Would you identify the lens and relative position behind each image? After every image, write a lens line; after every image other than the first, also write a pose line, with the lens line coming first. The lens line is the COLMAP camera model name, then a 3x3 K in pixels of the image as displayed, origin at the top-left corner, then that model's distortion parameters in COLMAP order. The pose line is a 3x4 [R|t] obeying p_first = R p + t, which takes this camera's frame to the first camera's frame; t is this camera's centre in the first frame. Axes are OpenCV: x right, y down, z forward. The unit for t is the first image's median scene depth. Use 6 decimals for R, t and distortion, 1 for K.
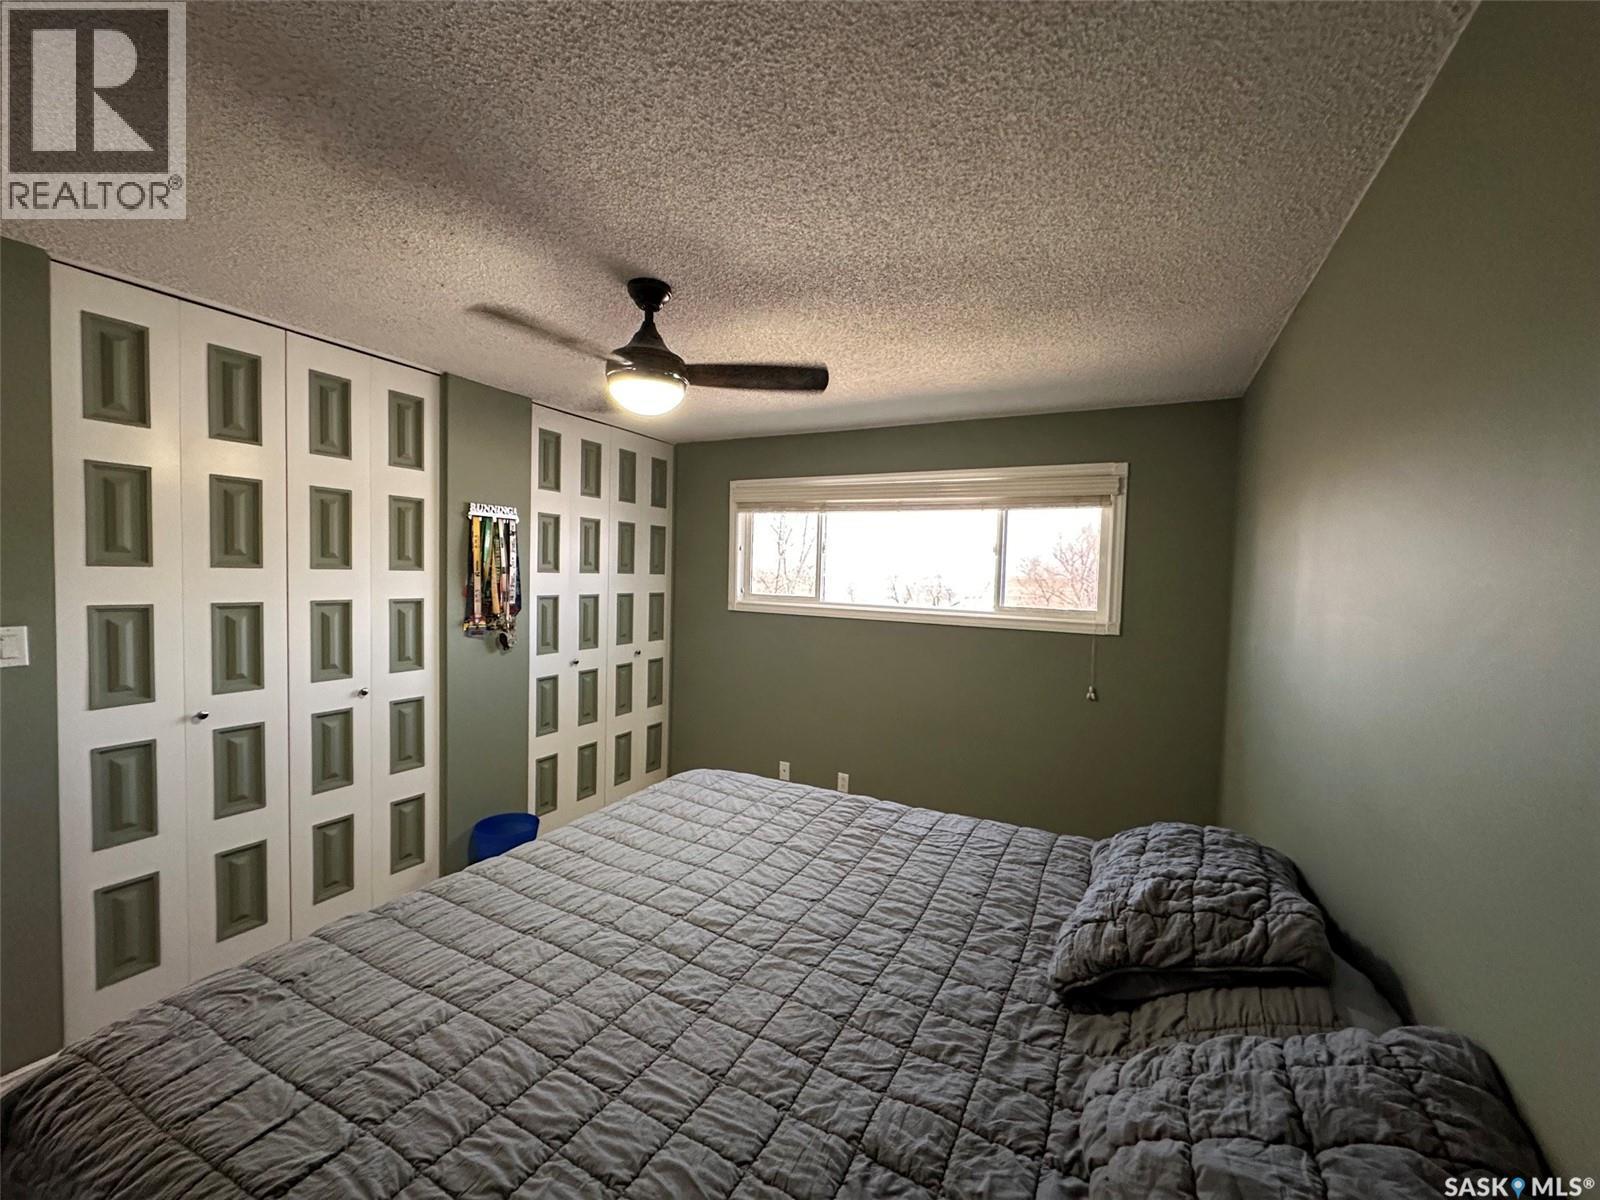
lens RADIAL K [[640.8, 0, 798.1], [0, 640.8, 603.1], [0, 0, 1]] dist [-0.001721, -0.001005]
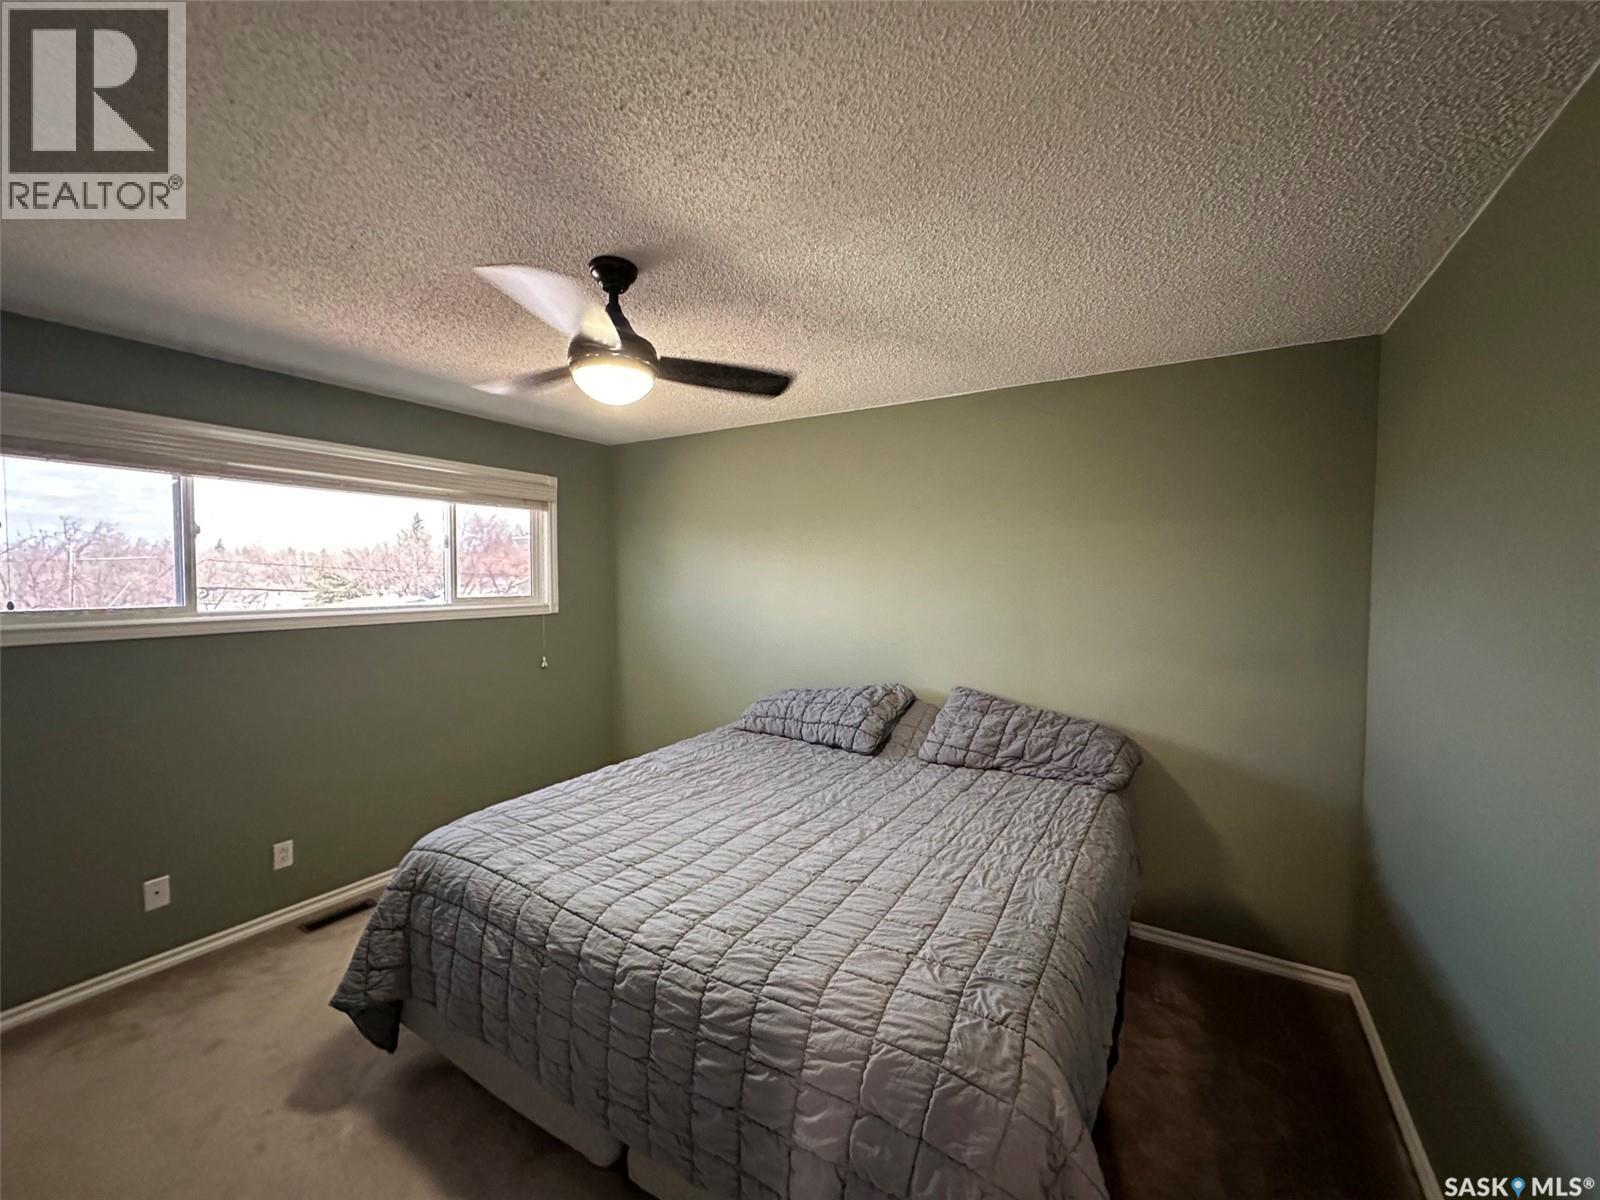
lens RADIAL K [[640.8, 0, 801.0], [0, 640.8, 591.1], [0, 0, 1]] dist [-0.001721, -0.001005]
pose [[0.058467, -0.060992, 0.996424, -0.906637], [0.042829, 0.997366, 0.058537, -0.055655], [-0.997370, 0.039254, 0.060925, 0.527352]]
